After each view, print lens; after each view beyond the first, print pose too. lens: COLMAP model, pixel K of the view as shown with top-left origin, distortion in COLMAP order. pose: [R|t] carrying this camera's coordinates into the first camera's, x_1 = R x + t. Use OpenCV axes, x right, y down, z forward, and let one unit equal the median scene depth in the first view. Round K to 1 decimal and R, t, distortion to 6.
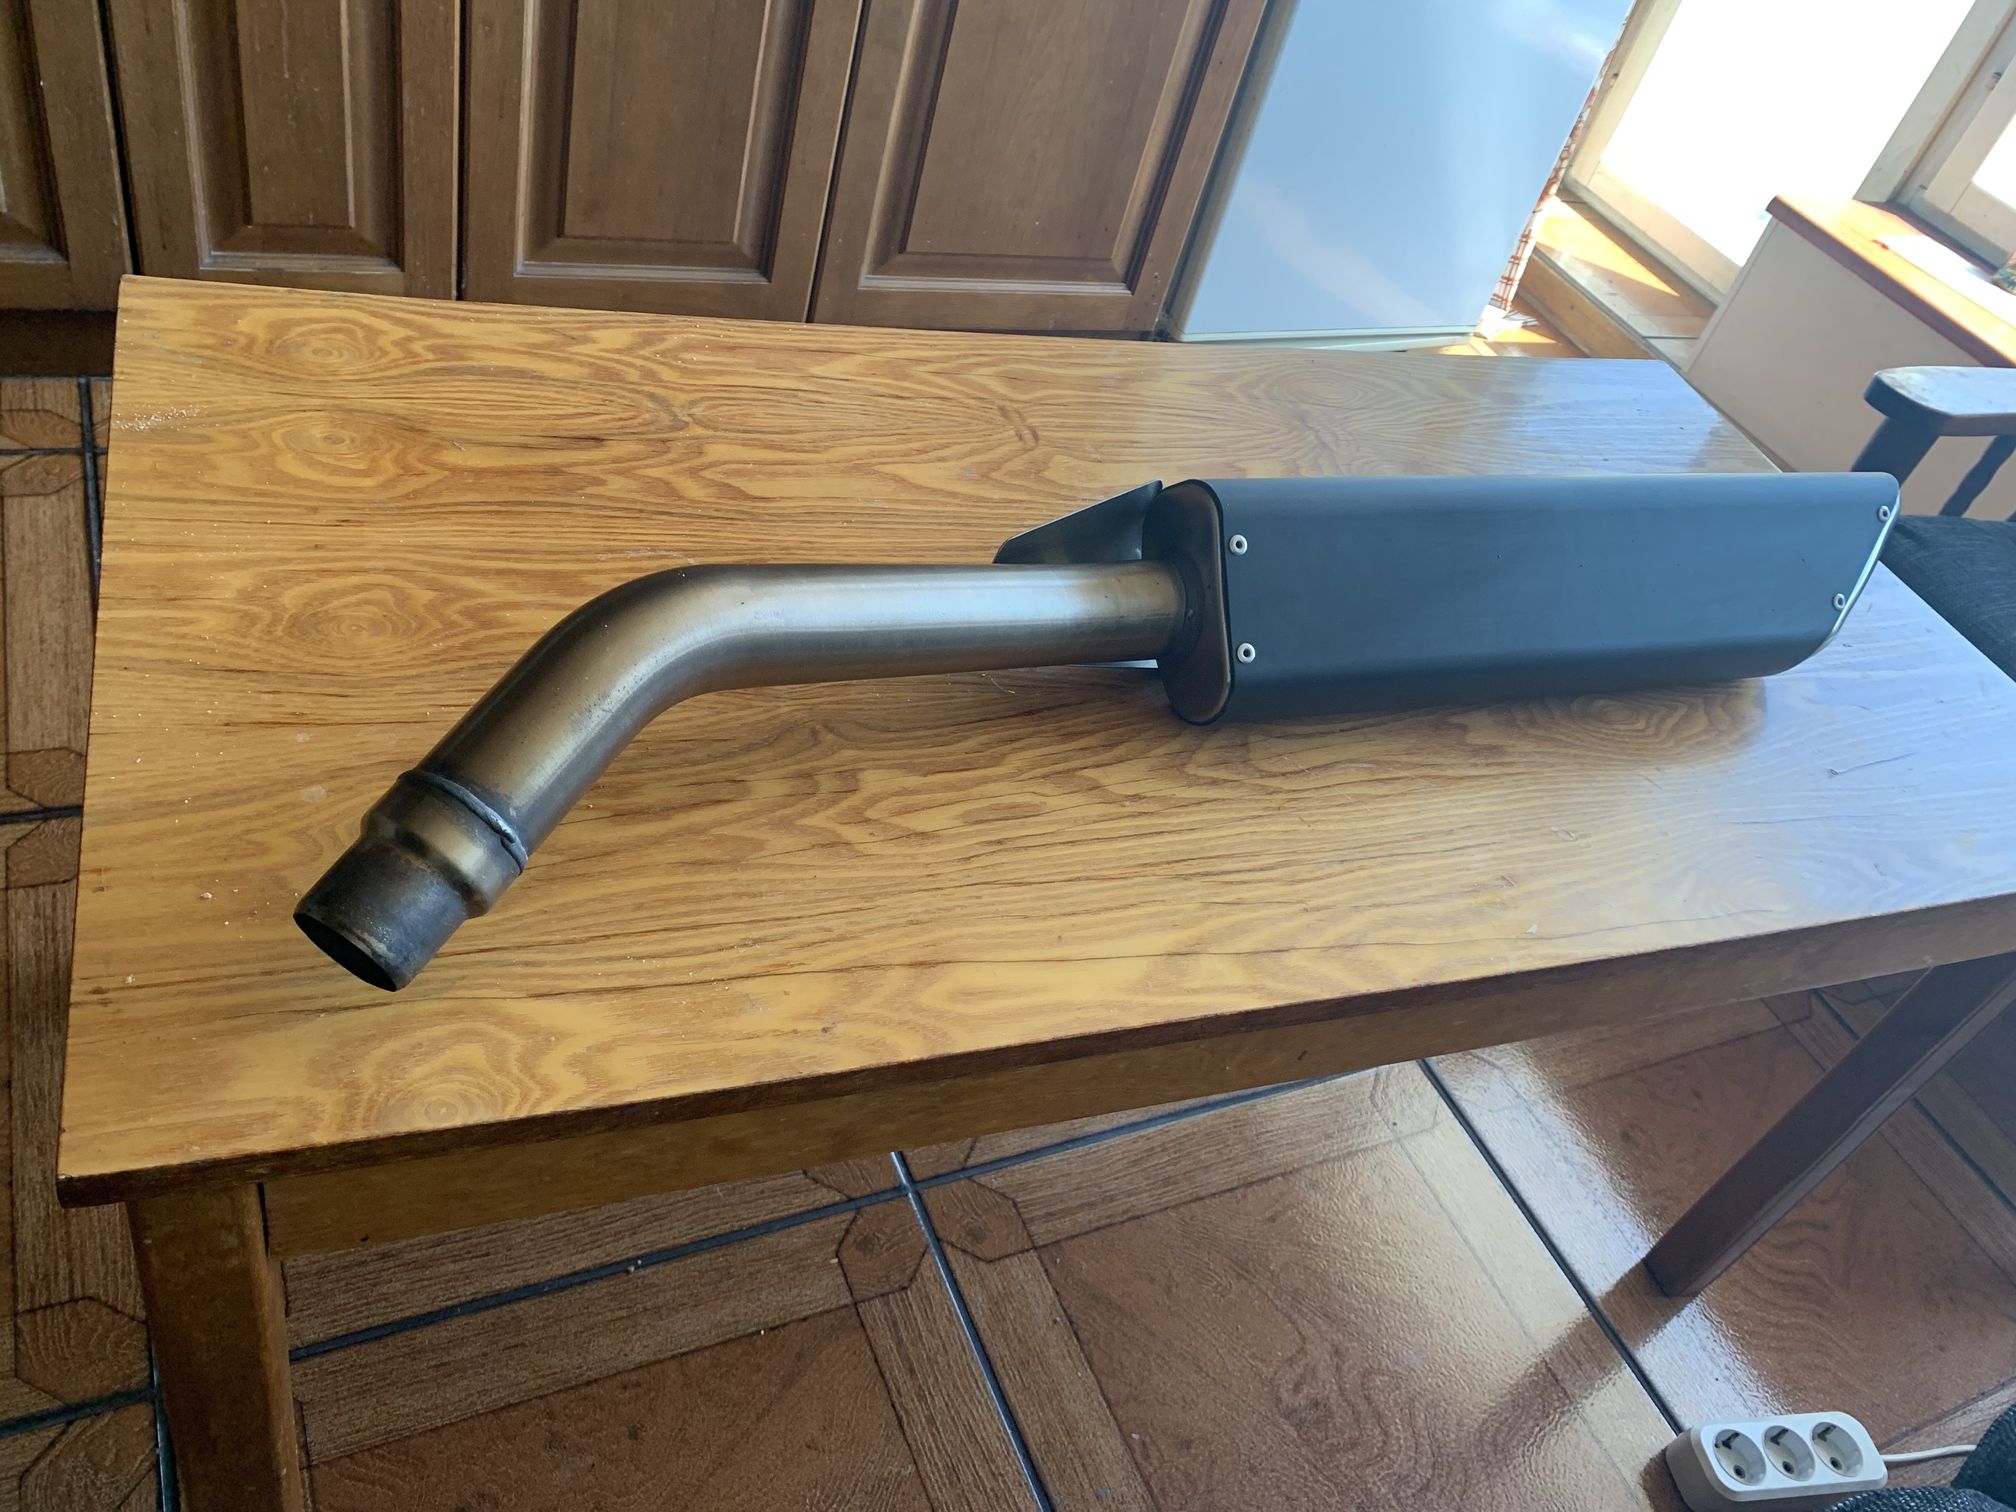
lens RADIAL K [[1576.3, 0, 1036.3], [0, 1576.3, 747.2], [0, 0, 1]] dist [0.011030, -0.017184]
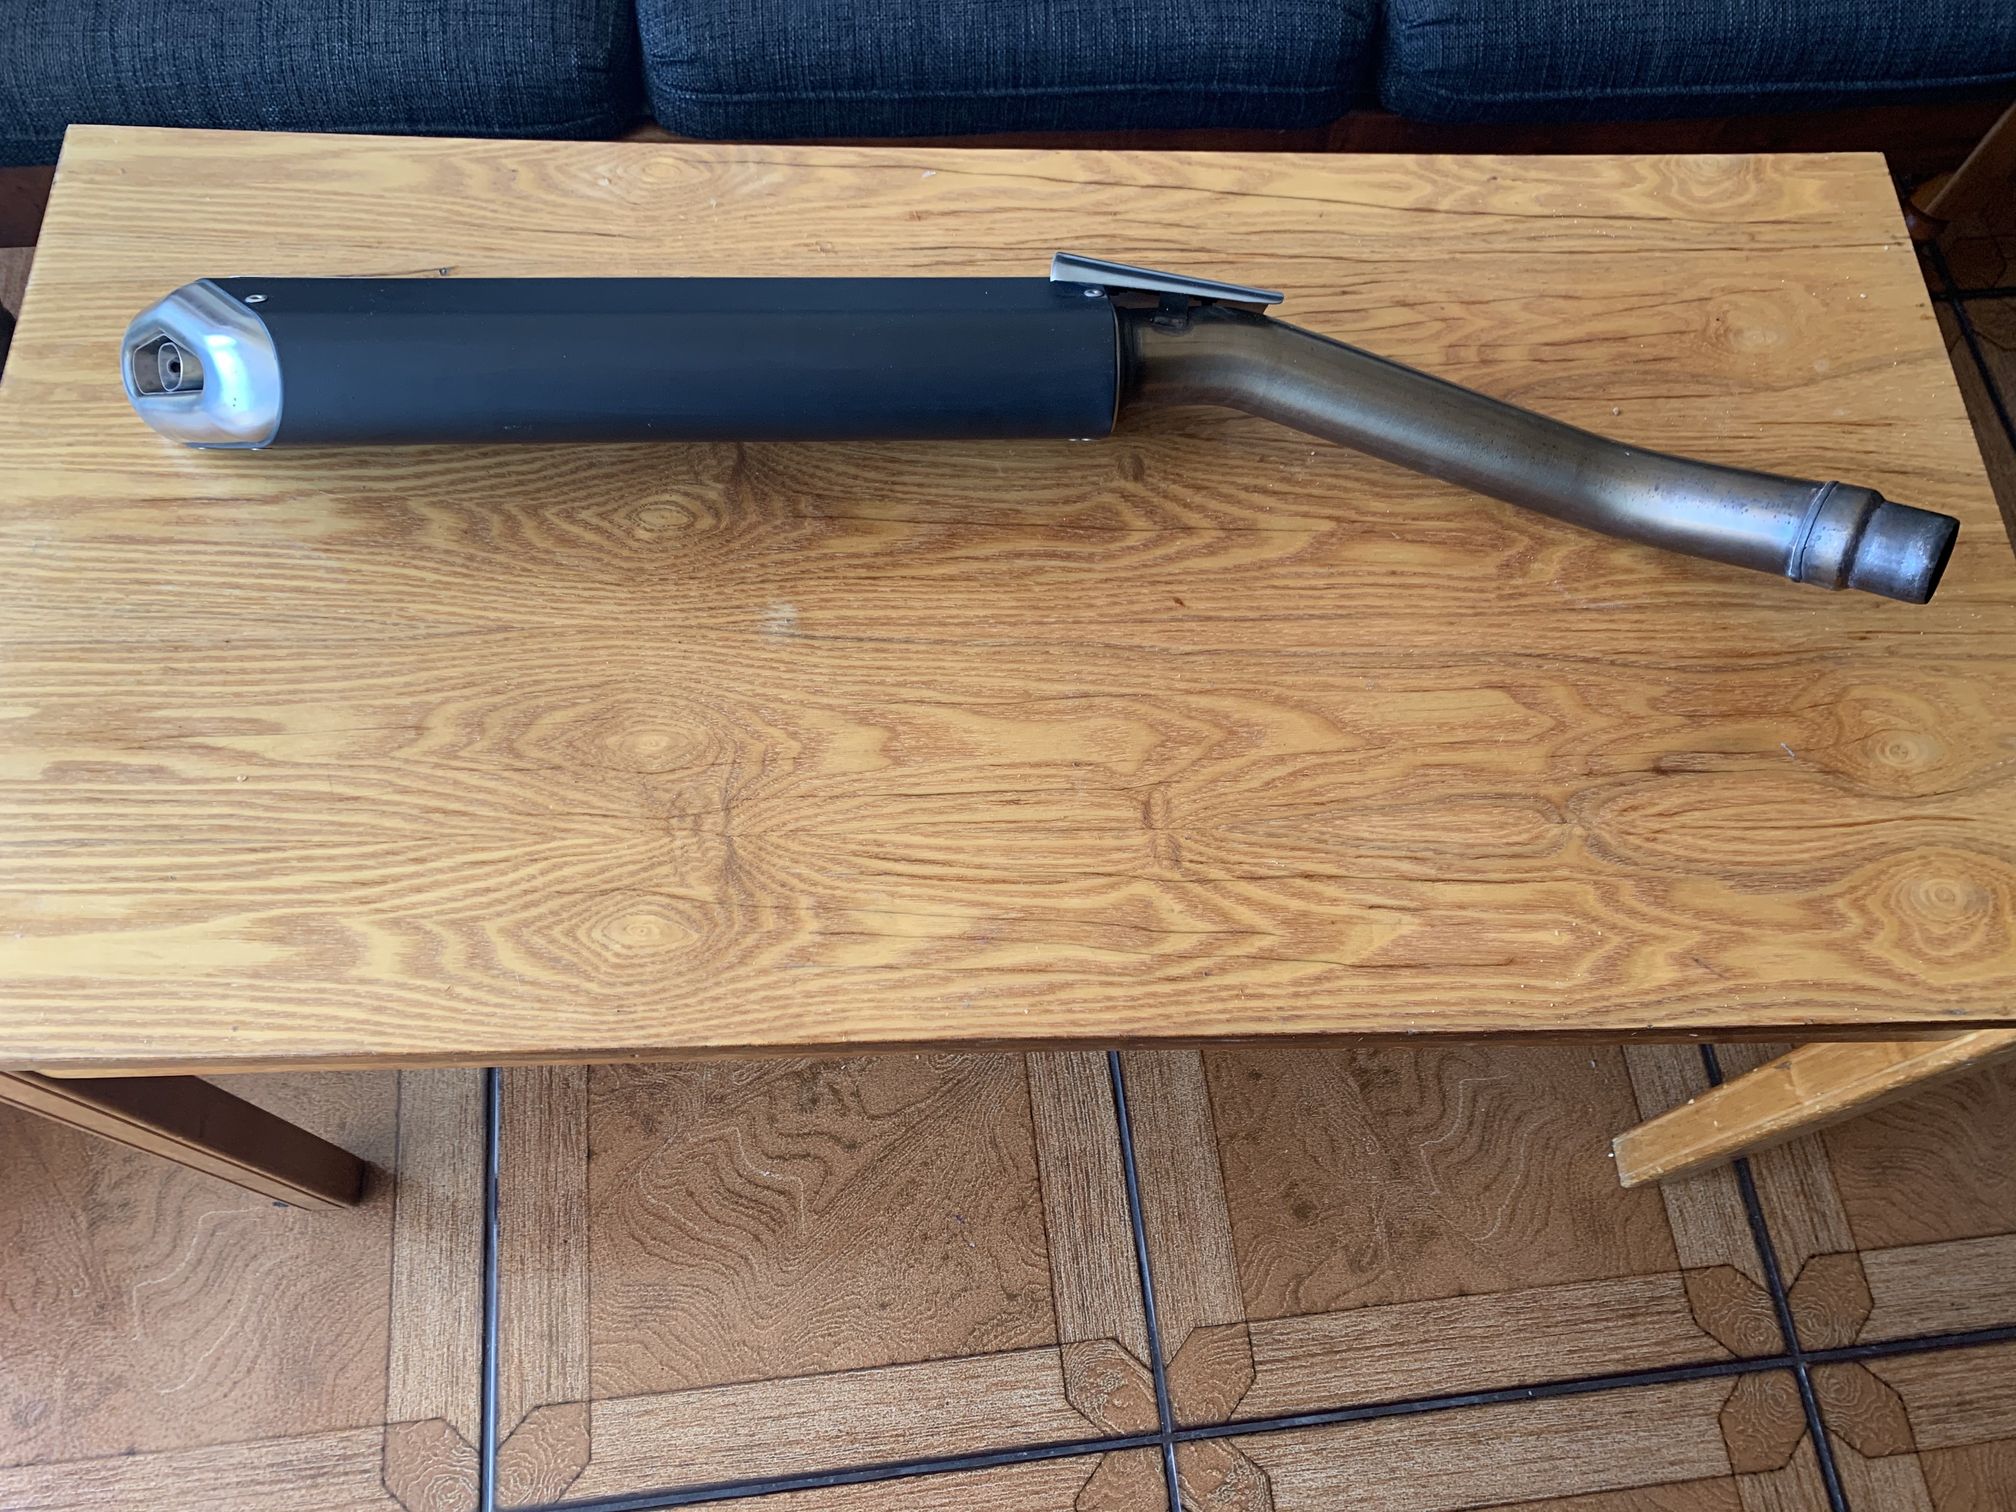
lens RADIAL K [[1576.3, 0, 1008.3], [0, 1576.3, 743.8], [0, 0, 1]] dist [0.011030, -0.017184]
pose [[-0.902485, -0.402125, -0.154326, 0.246160], [-0.005452, -0.347602, 0.937626, -1.139241], [-0.430687, 0.847035, 0.311513, 0.895231]]
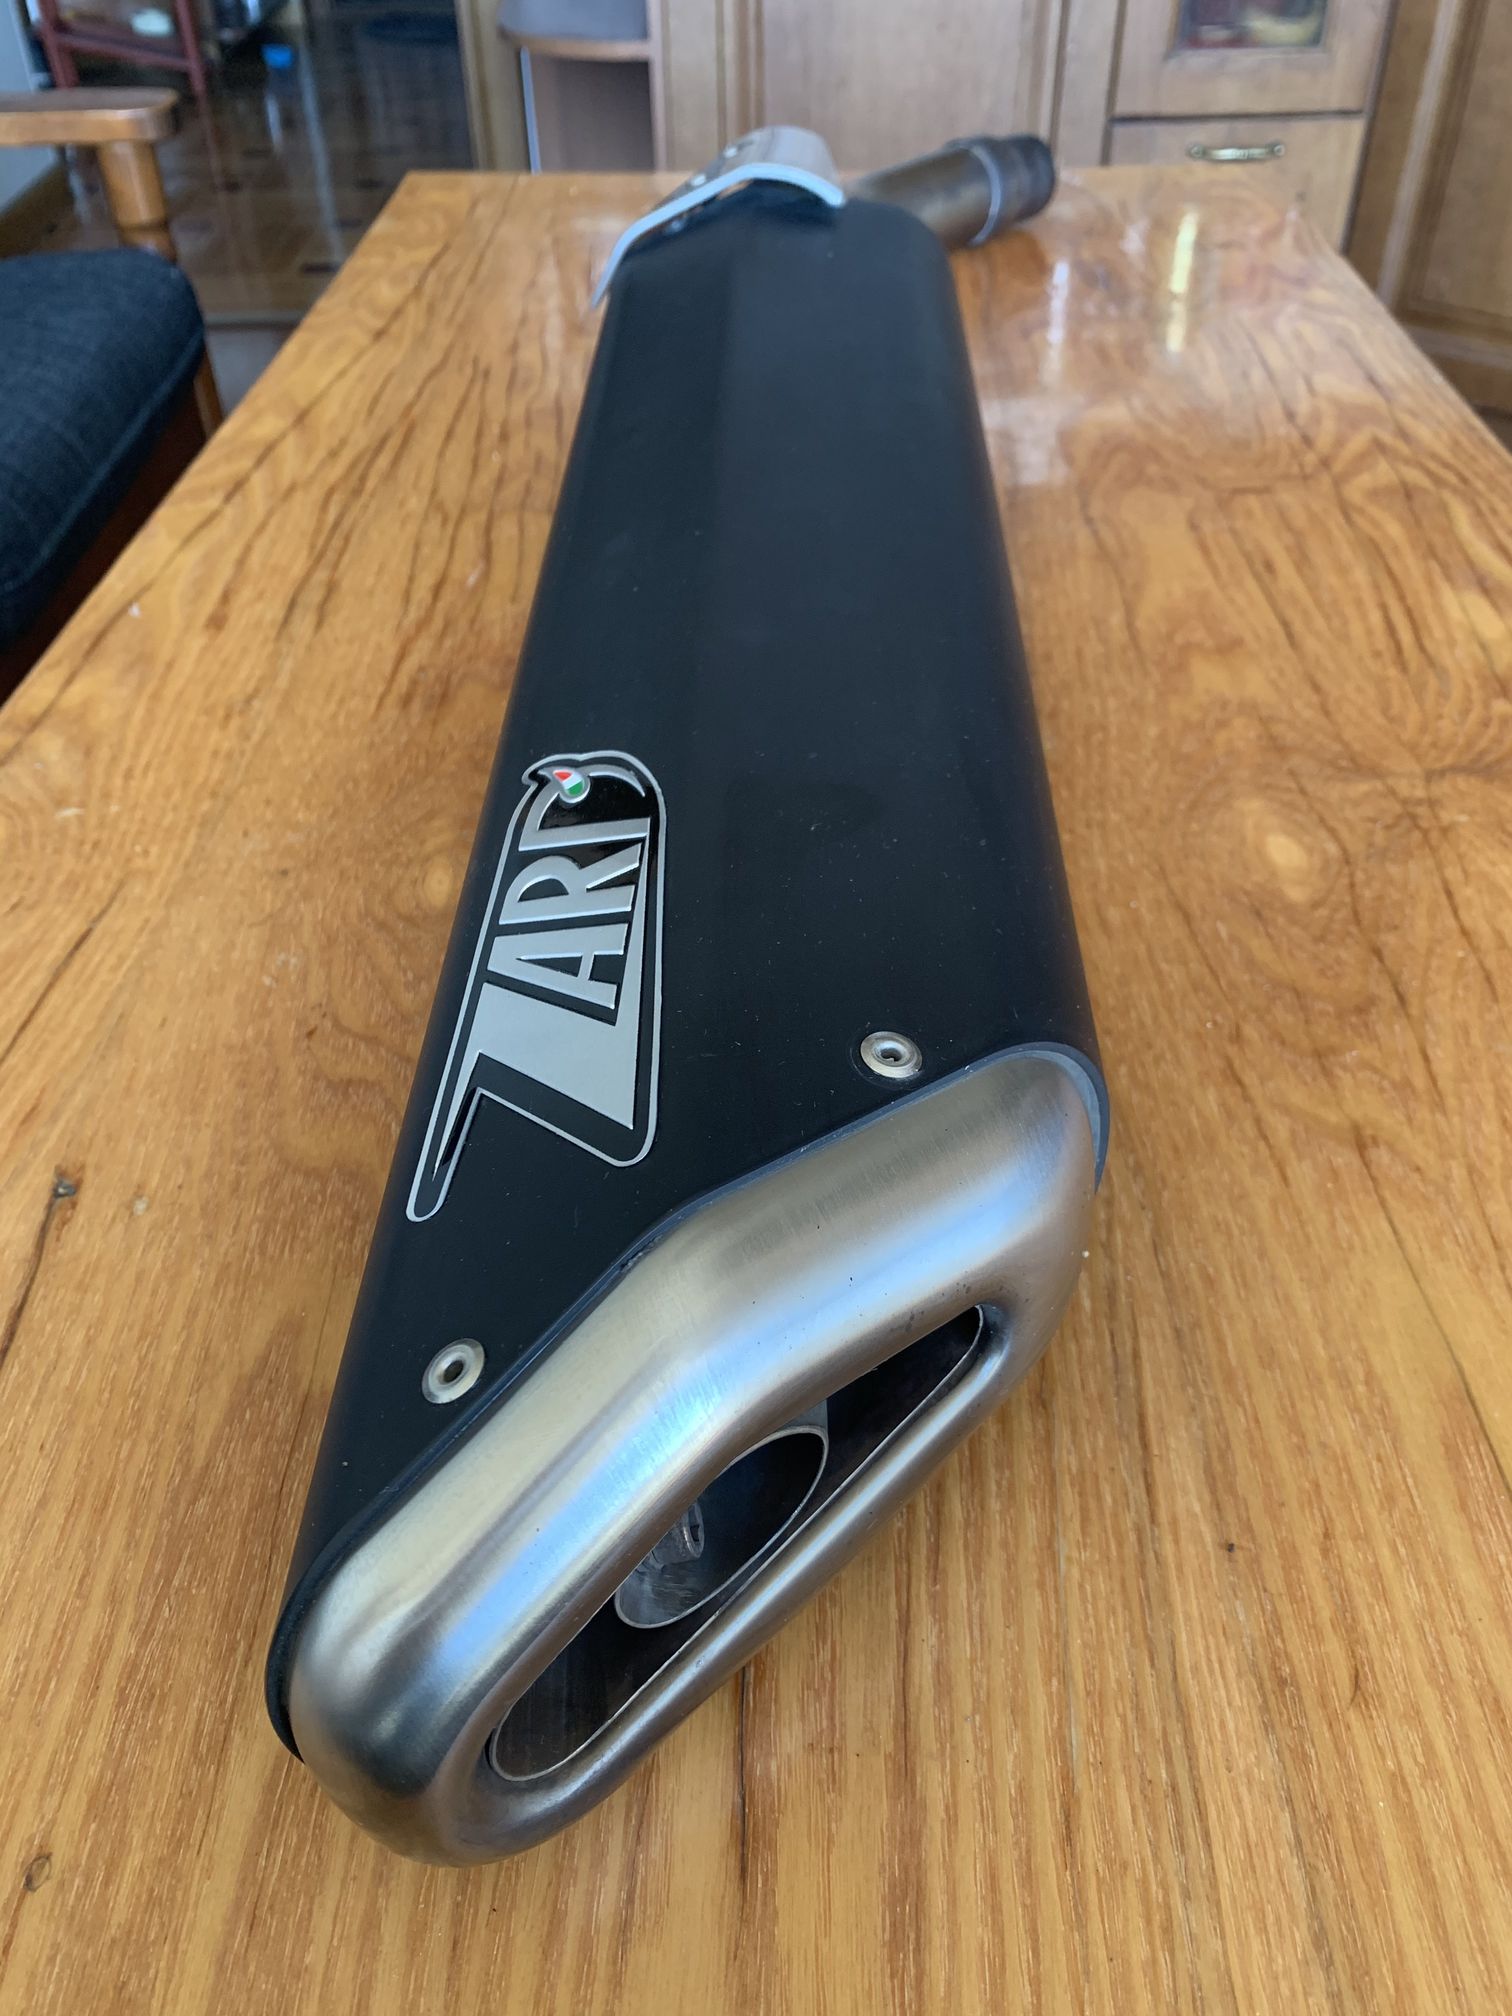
lens RADIAL K [[1576.3, 0, 766.5], [0, 1576.3, 997.0], [0, 0, 1]] dist [0.011030, -0.017184]
pose [[-0.363305, 0.393290, -0.844590, 0.837797], [-0.683525, 0.503492, 0.528478, -0.361617], [0.633089, 0.769297, 0.085903, 1.173913]]
